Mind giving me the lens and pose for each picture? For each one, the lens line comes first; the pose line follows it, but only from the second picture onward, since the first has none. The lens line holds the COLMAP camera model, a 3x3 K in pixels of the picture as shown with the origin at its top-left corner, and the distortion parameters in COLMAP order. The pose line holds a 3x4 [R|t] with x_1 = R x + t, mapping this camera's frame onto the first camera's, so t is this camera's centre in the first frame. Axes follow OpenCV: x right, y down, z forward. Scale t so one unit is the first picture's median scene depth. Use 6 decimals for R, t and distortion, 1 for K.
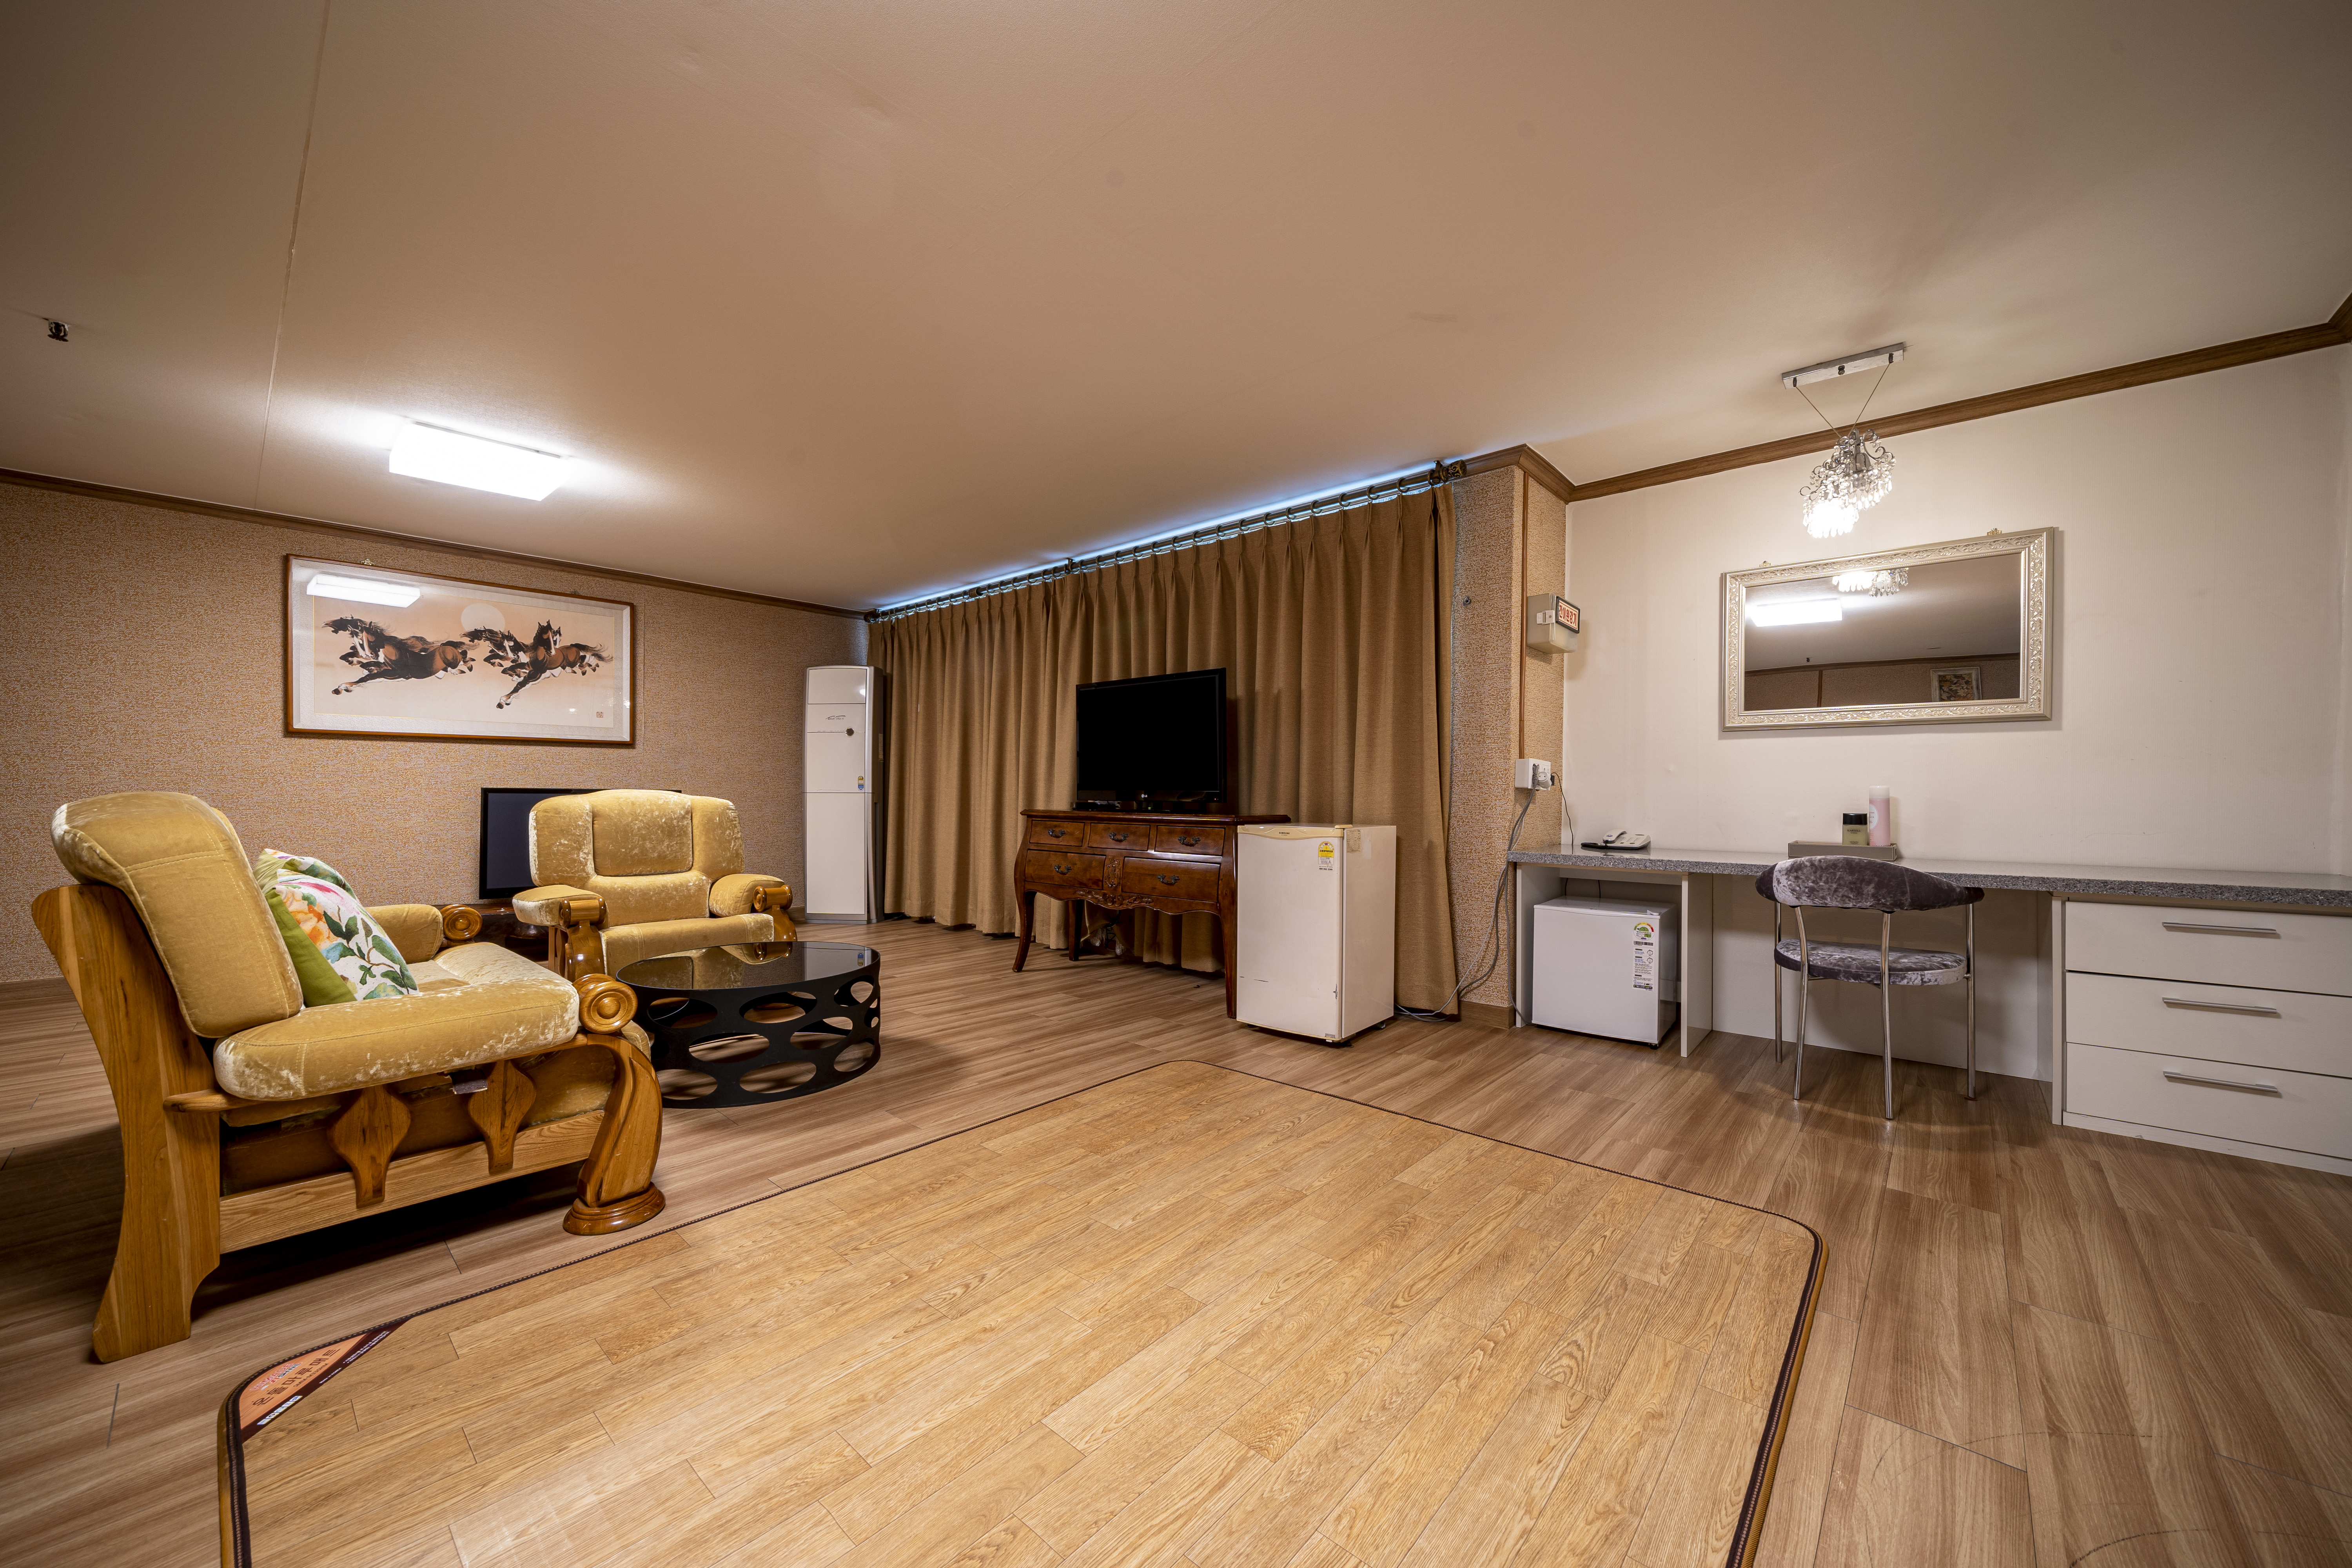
lens RADIAL K [[868.6, 0, 1176.0], [0, 868.6, 784.0], [0, 0, 1]] dist [0.000384, -0.000093]
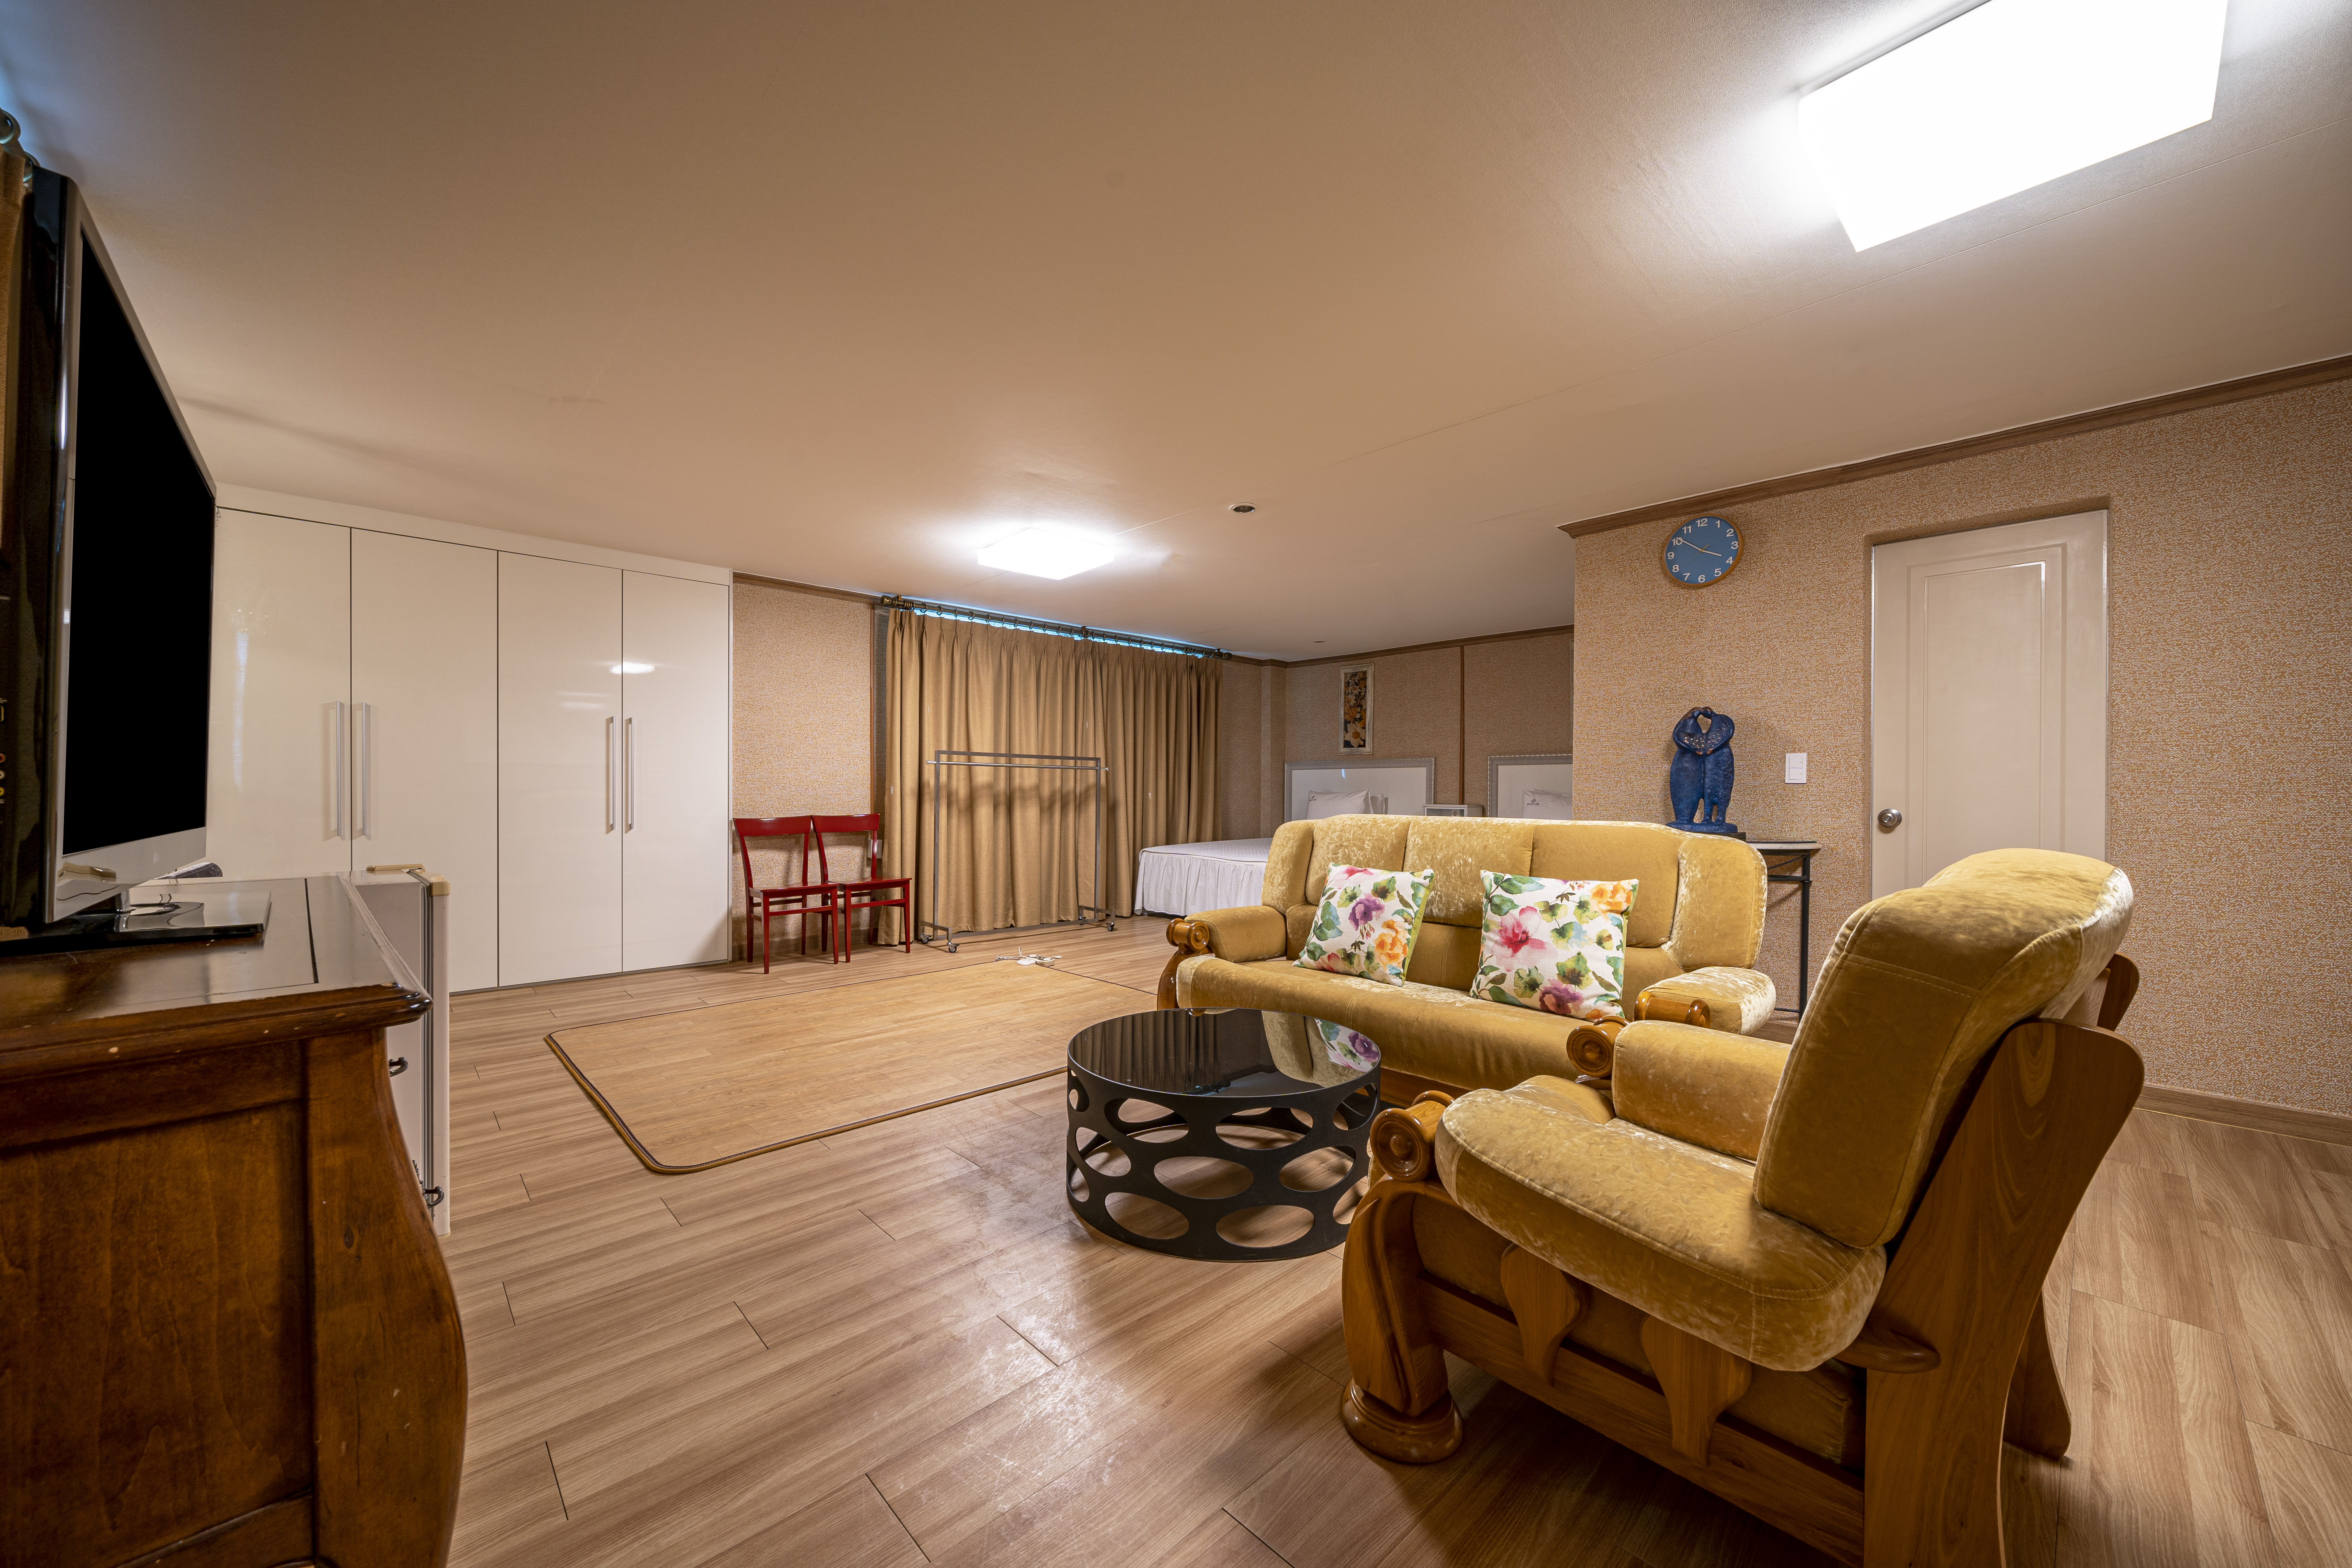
lens RADIAL K [[868.6, 0, 1176.0], [0, 868.6, 784.0], [0, 0, 1]] dist [0.000384, -0.000093]
pose [[-0.996414, -0.013998, 0.083444, -0.464790], [-0.016513, 0.999427, -0.029531, -0.002358], [-0.082983, -0.030803, -0.996075, 1.644972]]
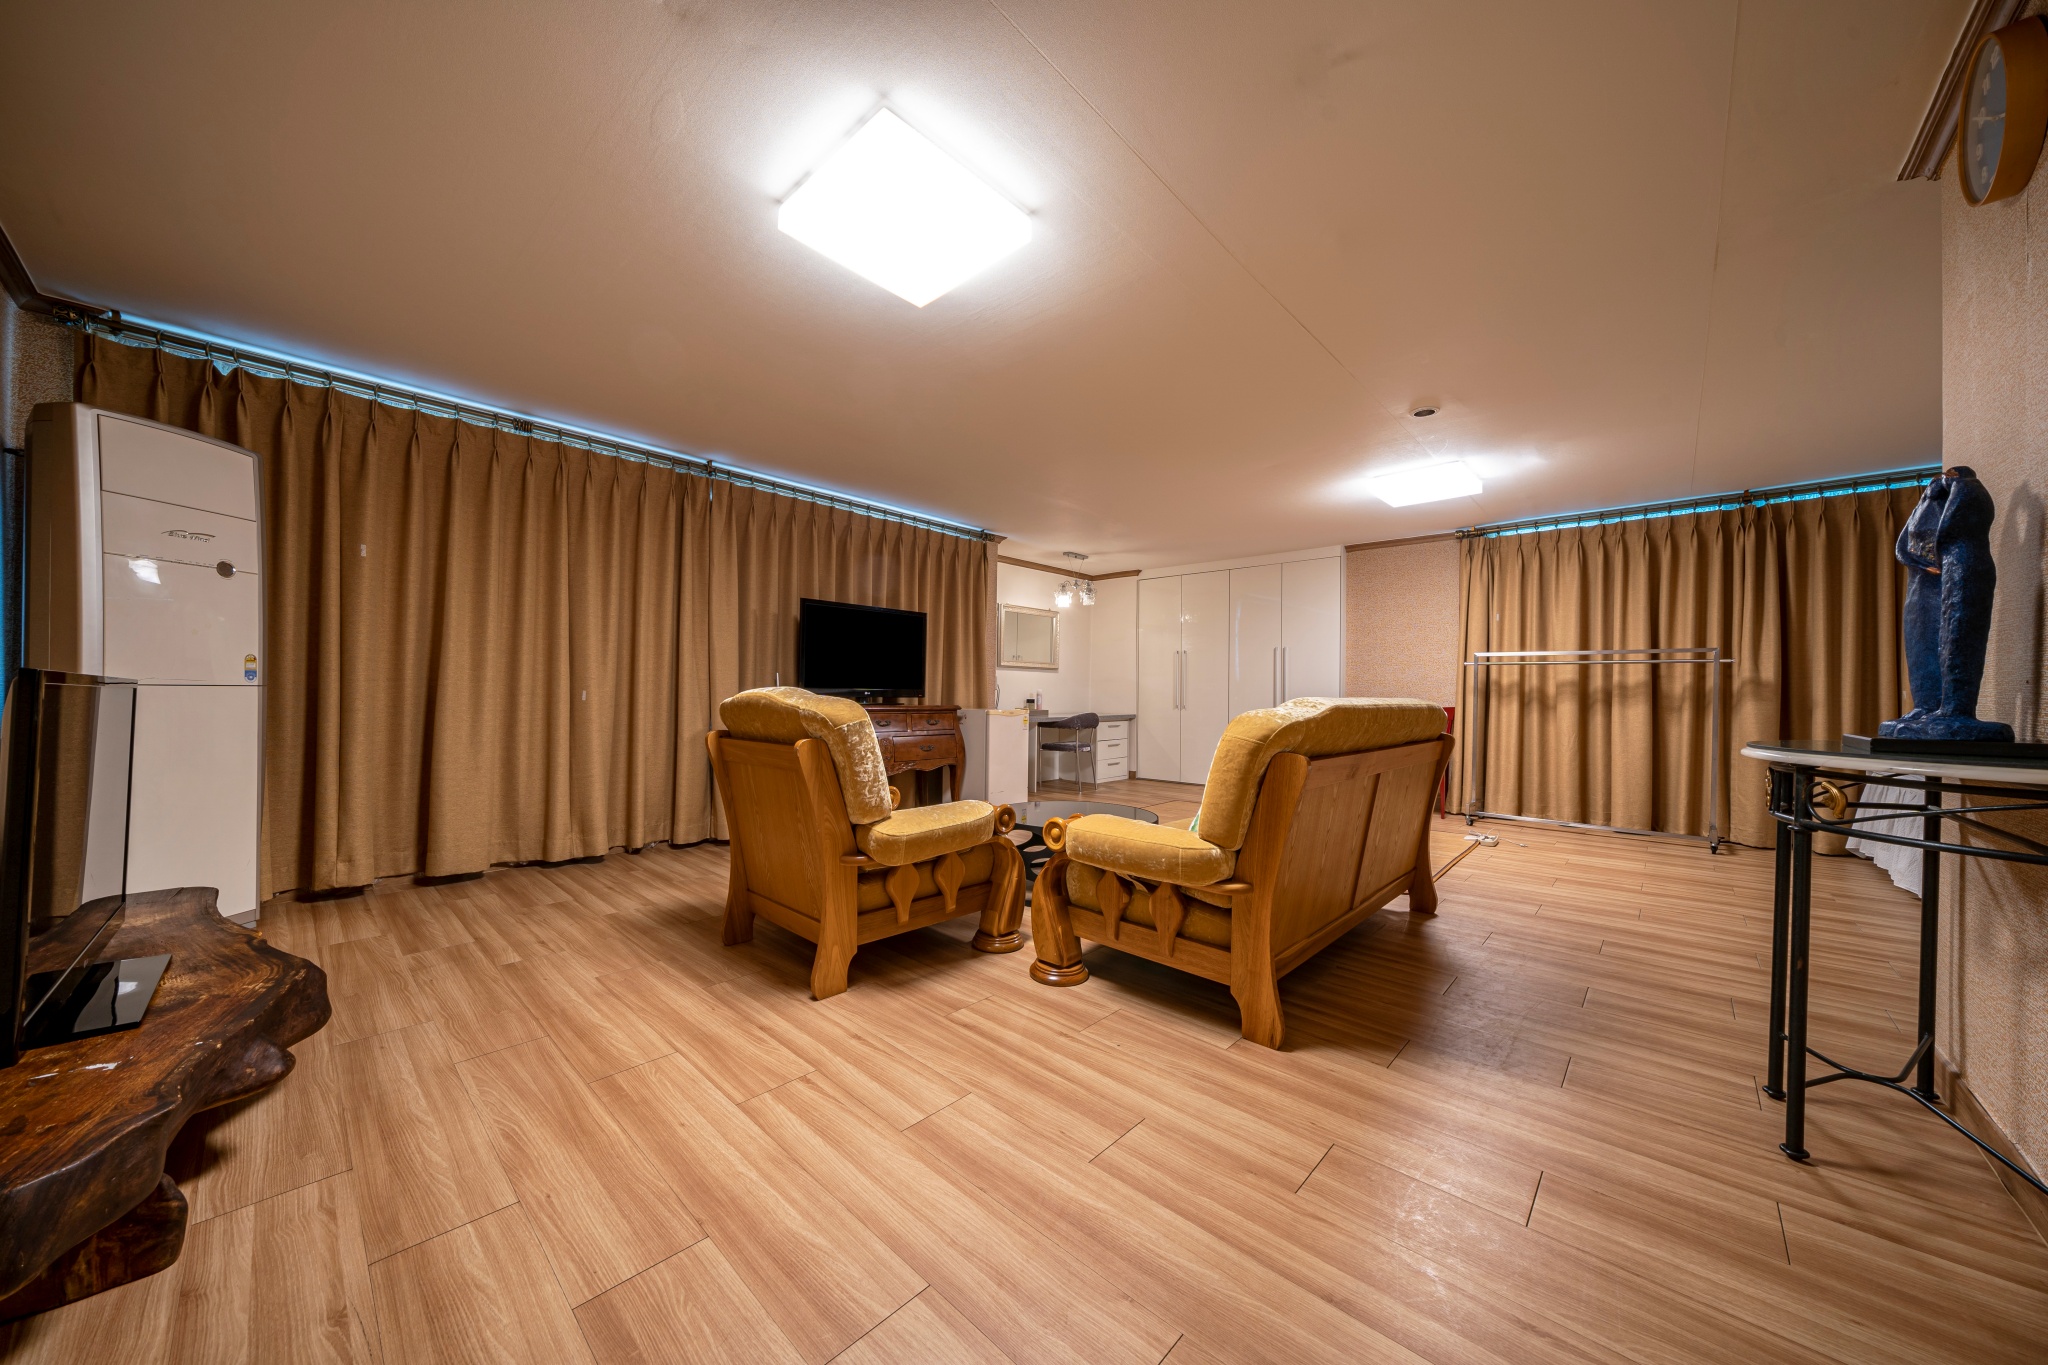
lens RADIAL K [[705.4, 0, 1024.0], [0, 705.4, 682.5], [0, 0, 1]] dist [0.000206, -0.000055]
pose [[0.010706, 0.006375, 0.999922, -1.527389], [-0.028083, 0.999587, -0.006073, -0.005214], [-0.999548, -0.028016, 0.010881, 0.989942]]
